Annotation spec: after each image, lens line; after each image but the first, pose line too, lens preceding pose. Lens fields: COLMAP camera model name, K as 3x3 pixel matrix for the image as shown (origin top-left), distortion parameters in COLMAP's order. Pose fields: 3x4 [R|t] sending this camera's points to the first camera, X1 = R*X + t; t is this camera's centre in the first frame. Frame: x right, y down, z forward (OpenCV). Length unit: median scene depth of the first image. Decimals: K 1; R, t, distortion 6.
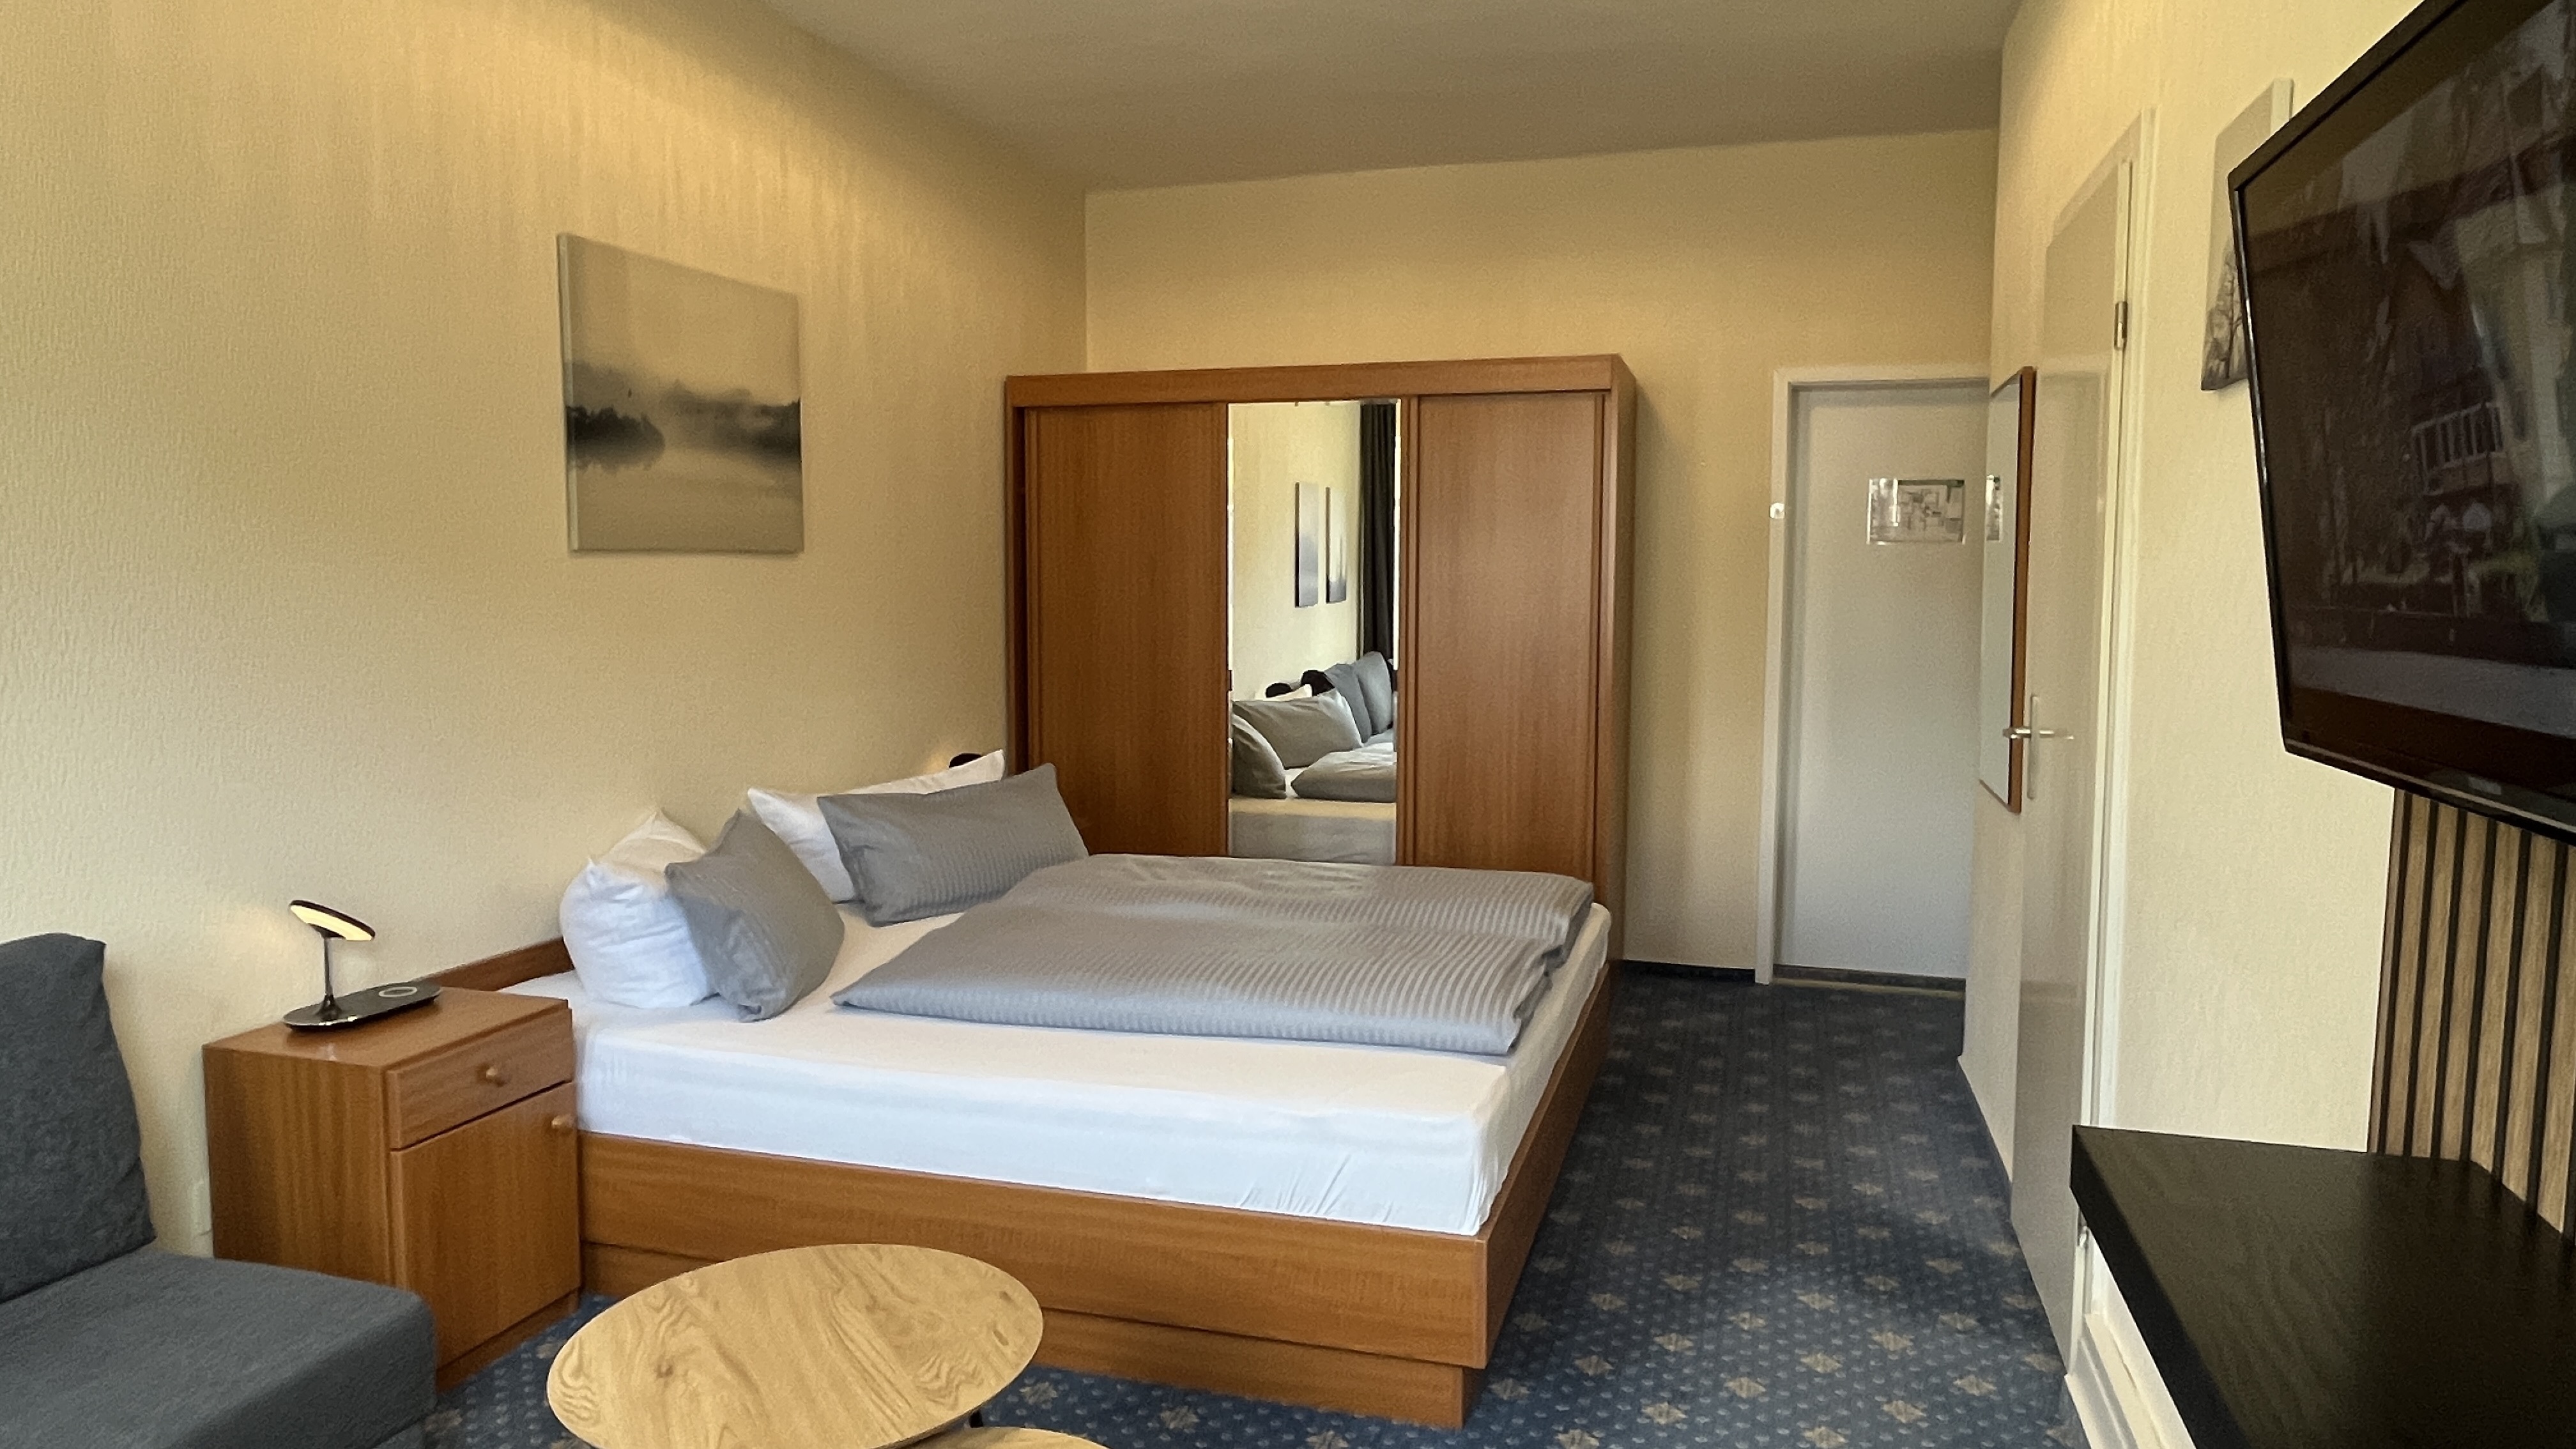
lens RADIAL K [[1628.5, 0, 1366.5], [0, 1628.5, 724.7], [0, 0, 1]] dist [0.000298, -0.000259]
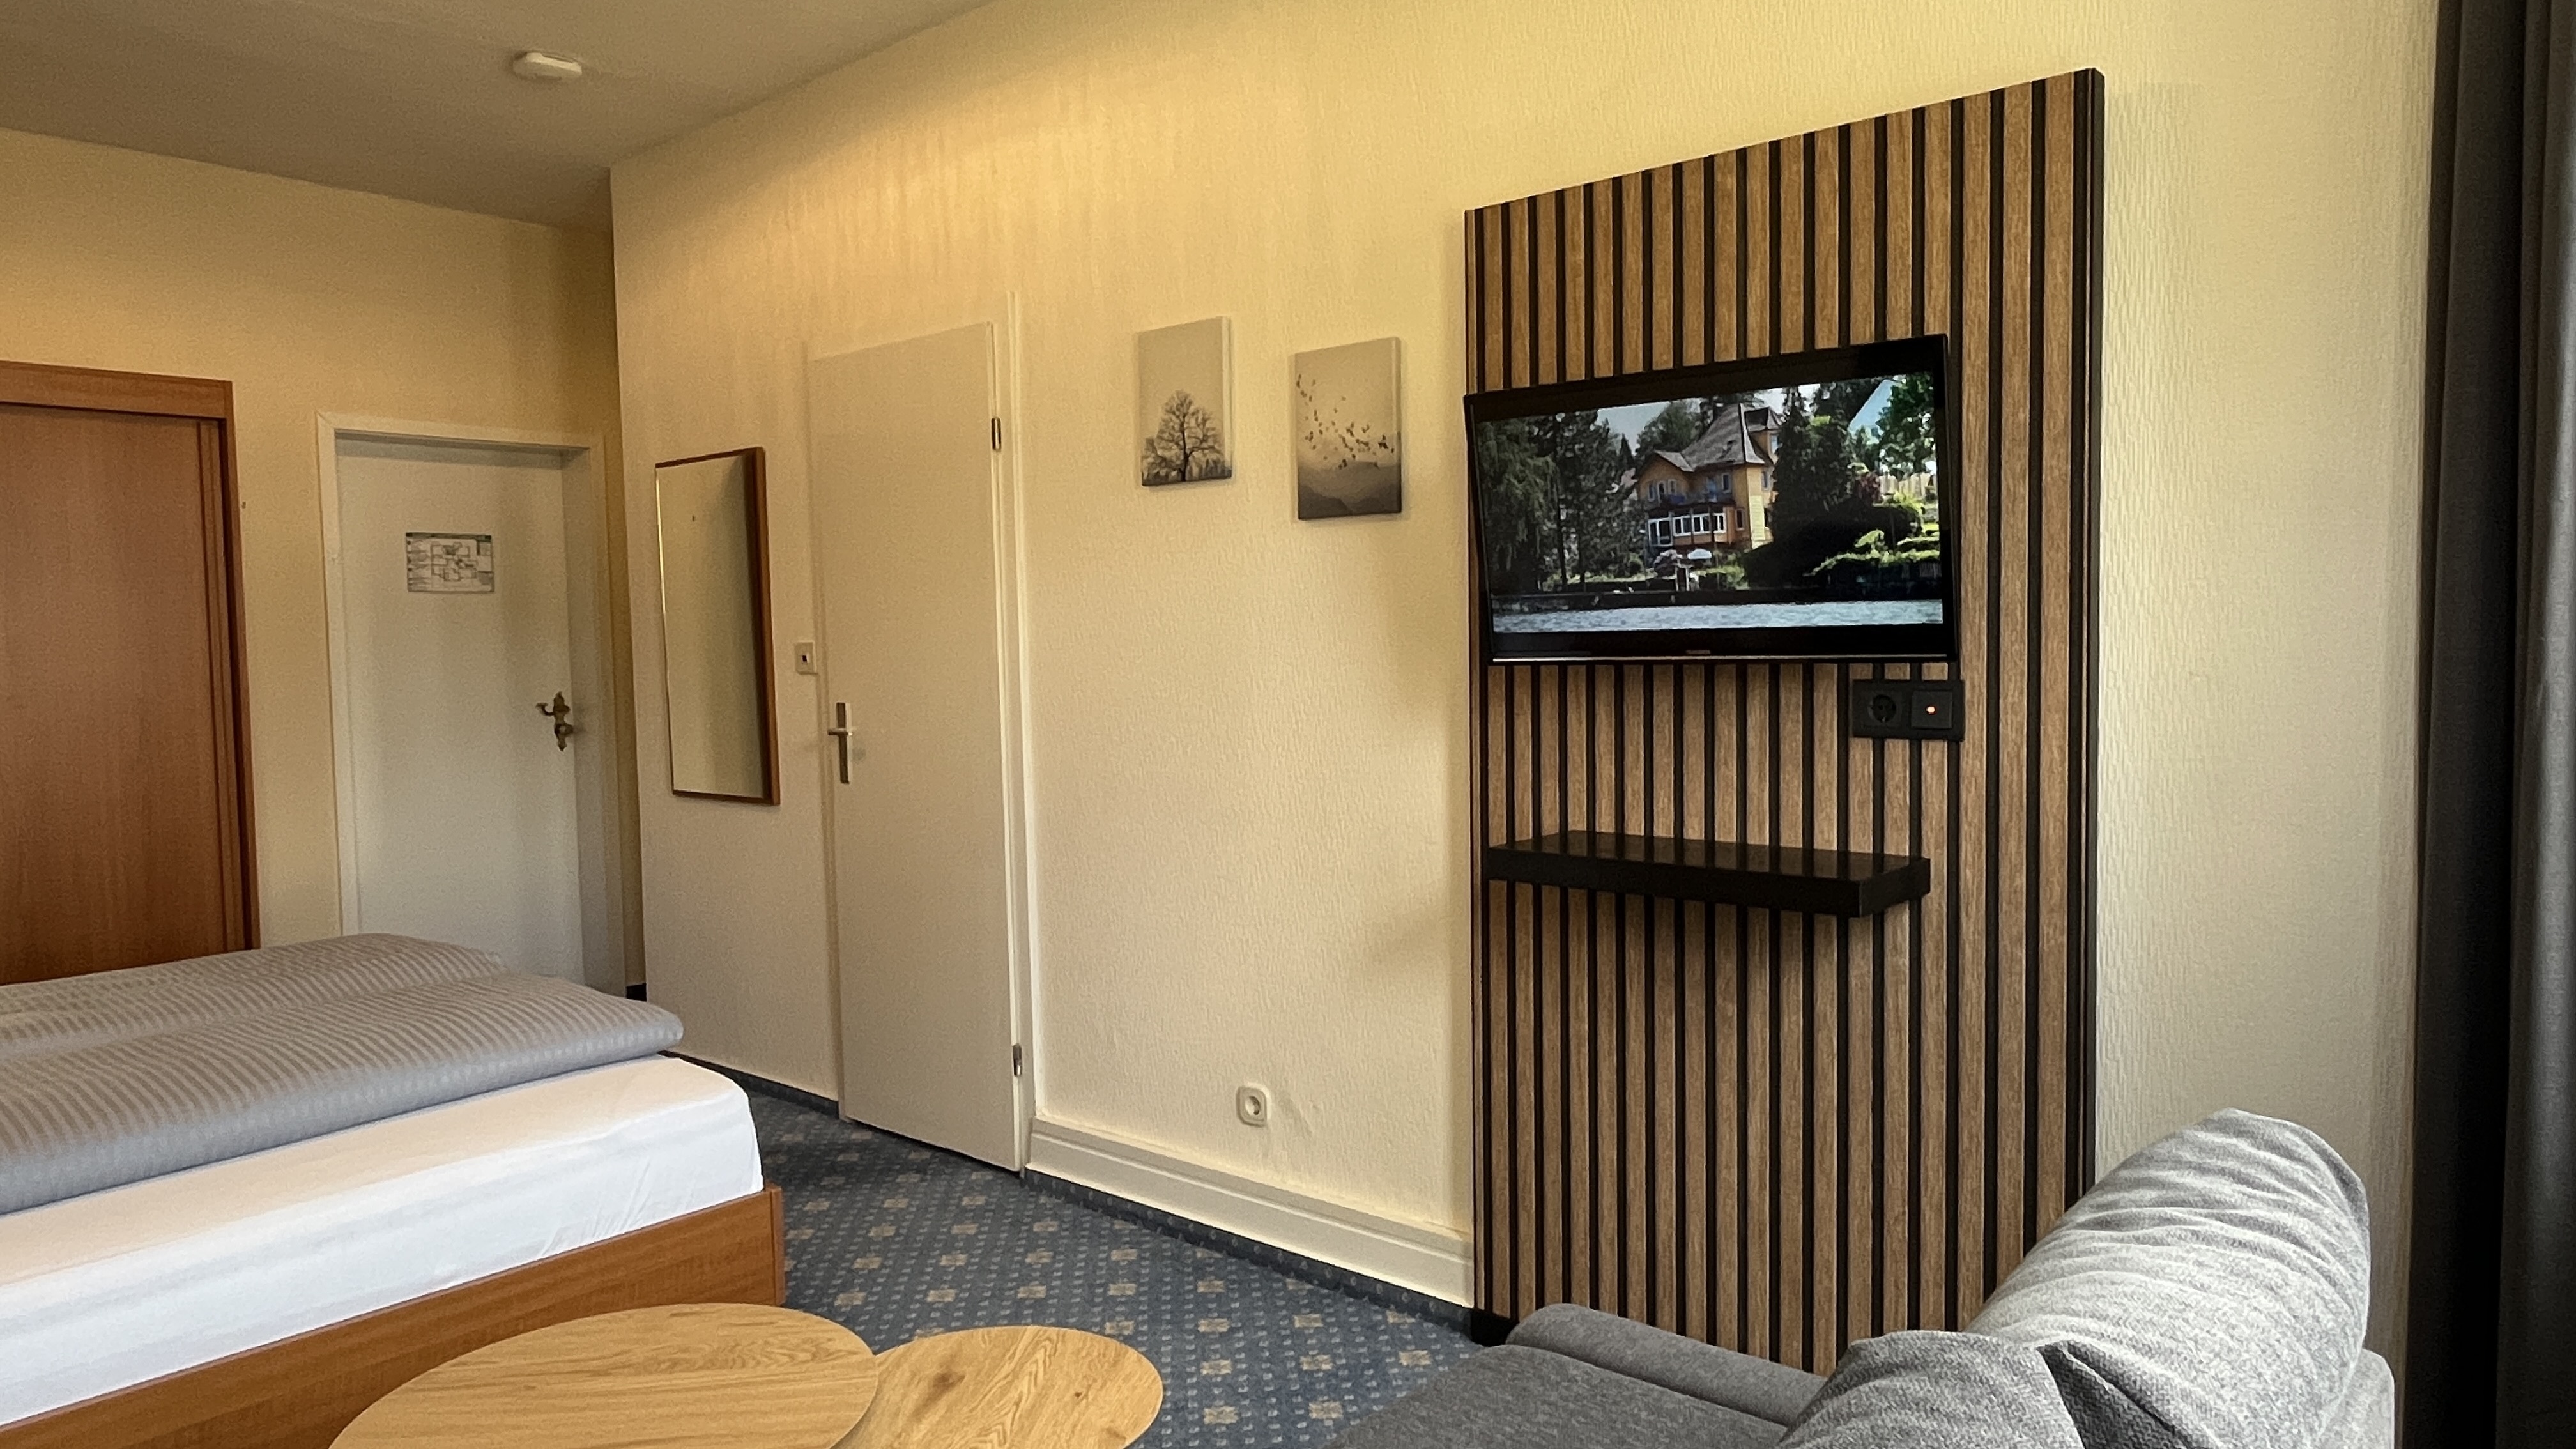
lens RADIAL K [[1596.0, 0, 1288.0], [0, 1596.0, 724.5], [0, 0, 1]] dist [-0.005427, -0.000473]
pose [[0.407666, -0.061373, 0.911066, -0.813483], [0.102919, 0.994469, 0.020940, 0.012464], [-0.907312, 0.085230, 0.411728, 0.210906]]
